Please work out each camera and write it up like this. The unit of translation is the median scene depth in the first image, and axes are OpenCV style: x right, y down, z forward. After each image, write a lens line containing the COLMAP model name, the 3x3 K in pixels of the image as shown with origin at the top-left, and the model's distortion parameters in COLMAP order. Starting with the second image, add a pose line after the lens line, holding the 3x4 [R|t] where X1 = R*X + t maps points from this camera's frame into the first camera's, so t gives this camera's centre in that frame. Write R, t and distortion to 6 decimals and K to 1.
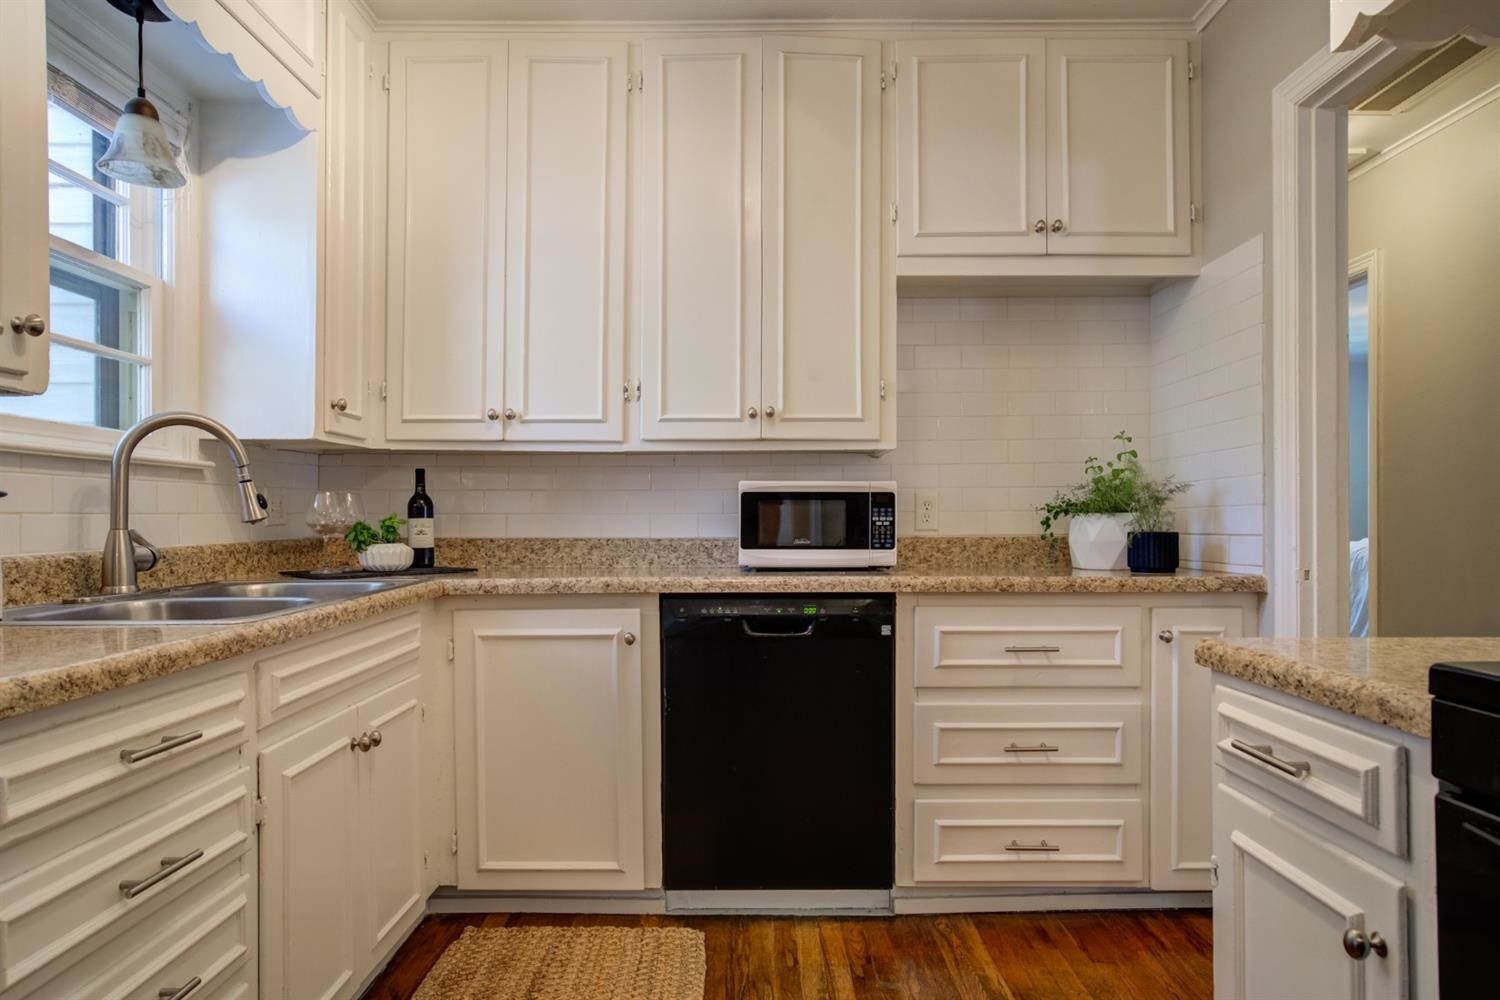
lens RADIAL K [[908.5, 0, 740.9], [0, 908.5, 523.6], [0, 0, 1]] dist [-0.047697, 0.052175]
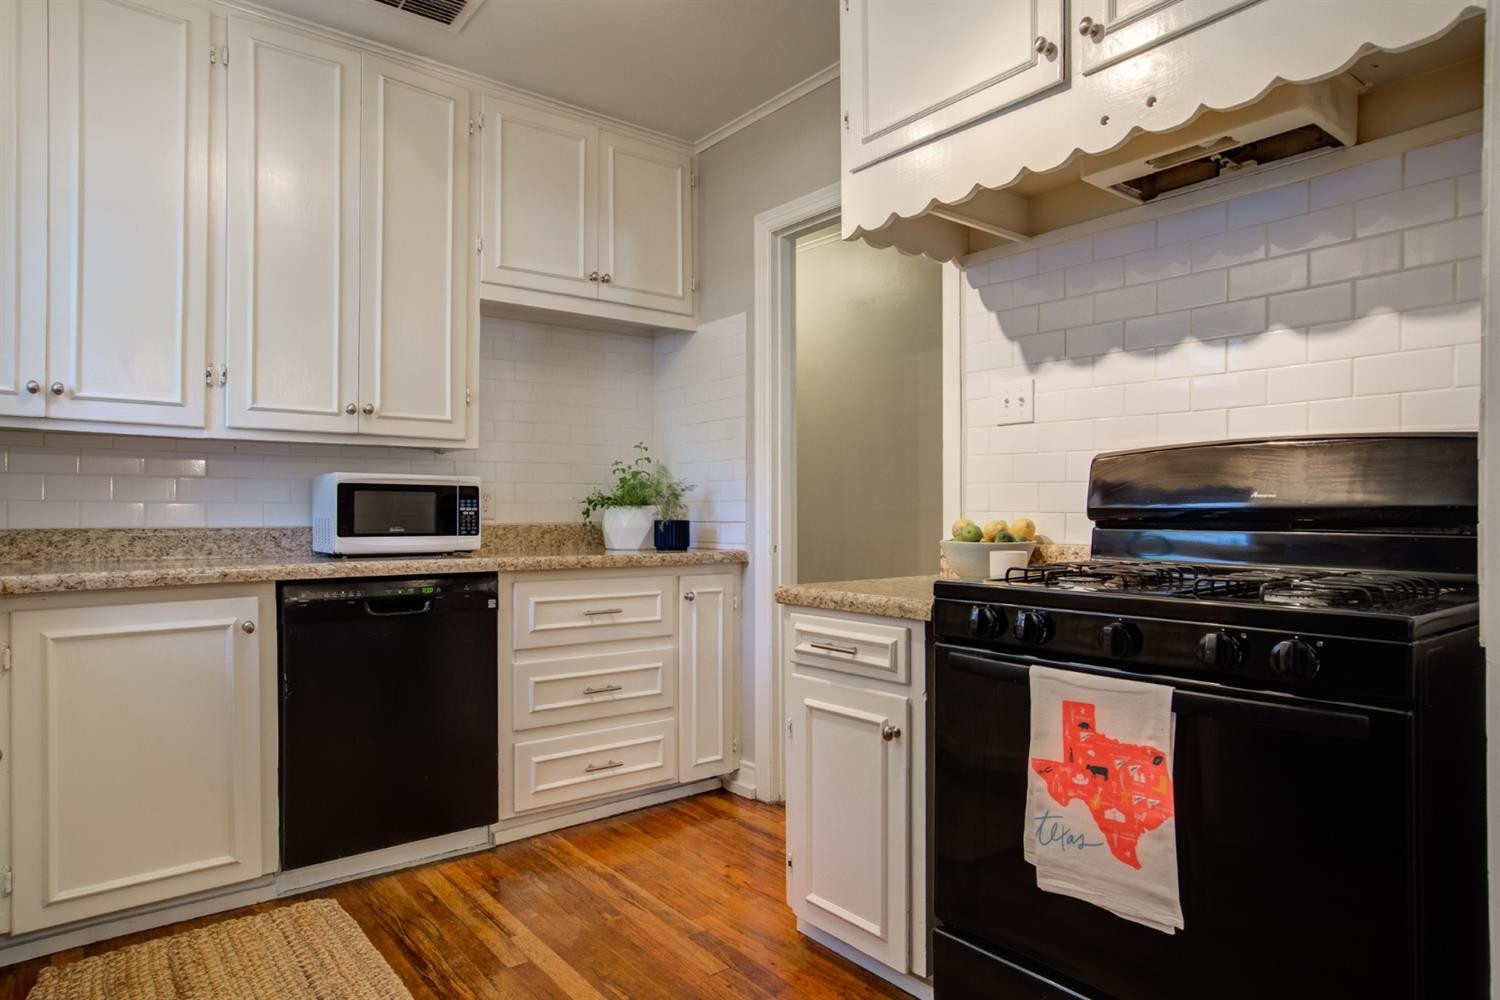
lens RADIAL K [[899.1, 0, 775.2], [0, 899.1, 508.4], [0, 0, 1]] dist [-0.043589, 0.038639]
pose [[0.765179, 0.006013, 0.643789, -0.303280], [-0.002807, 0.999978, -0.006004, -0.000458], [-0.643811, 0.002787, 0.765179, -0.126973]]
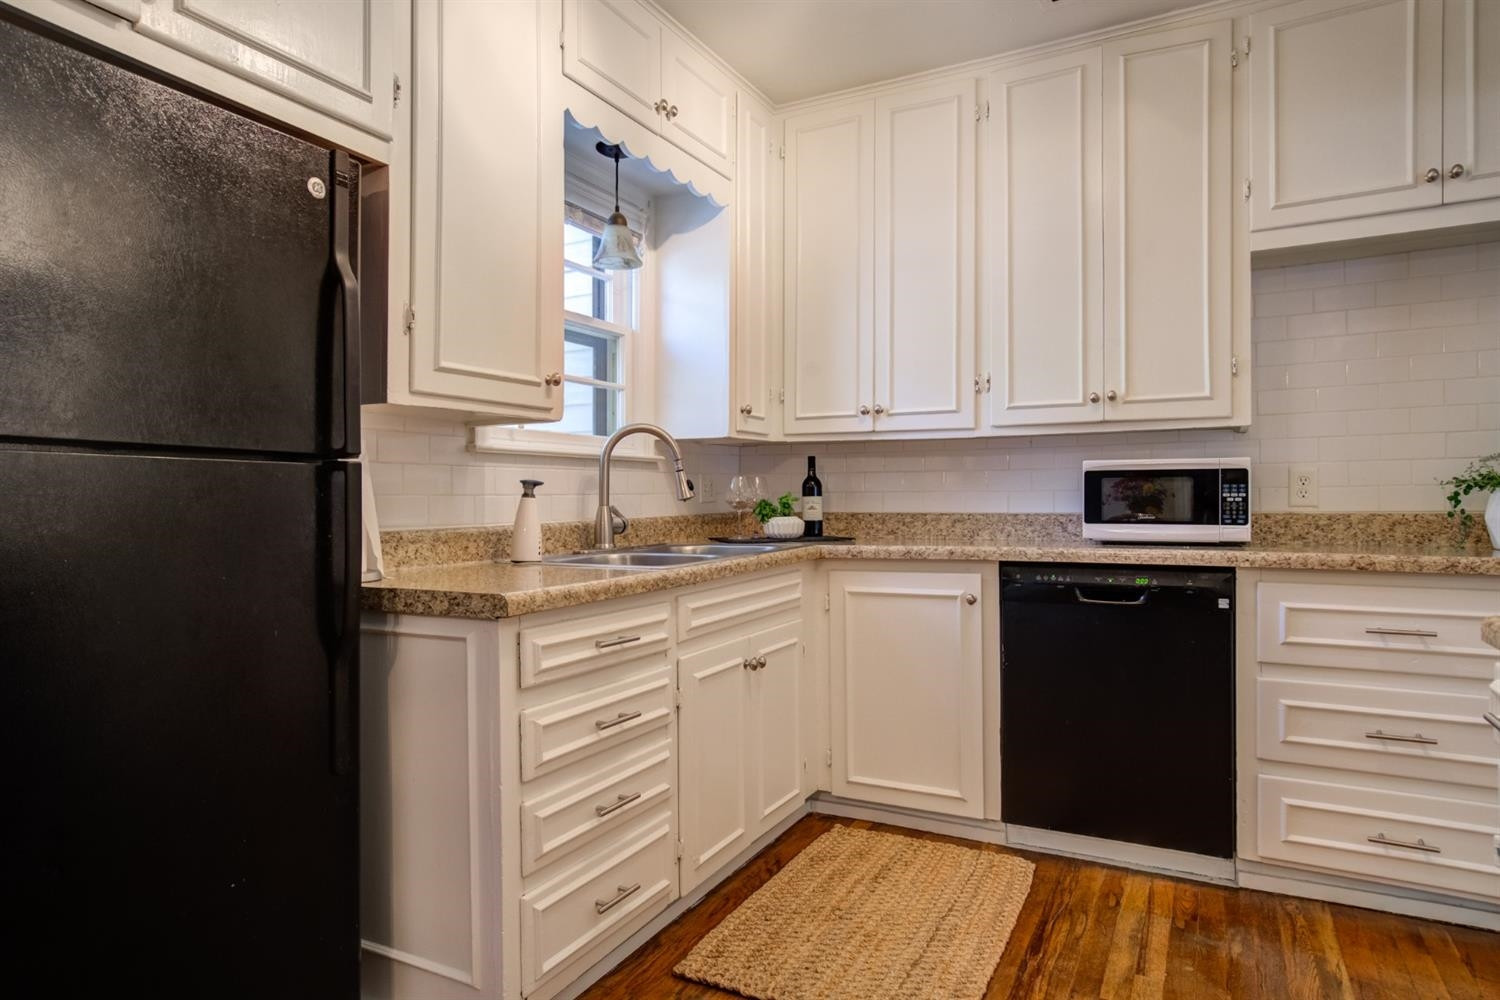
lens RADIAL K [[889.2, 0, 716.3], [0, 889.2, 492.1], [0, 0, 1]] dist [-0.042904, 0.035899]
pose [[0.875650, -0.006793, -0.482899, 0.136400], [0.002625, 0.999953, -0.009307, -0.000930], [0.482939, 0.006882, 0.875627, -0.147581]]
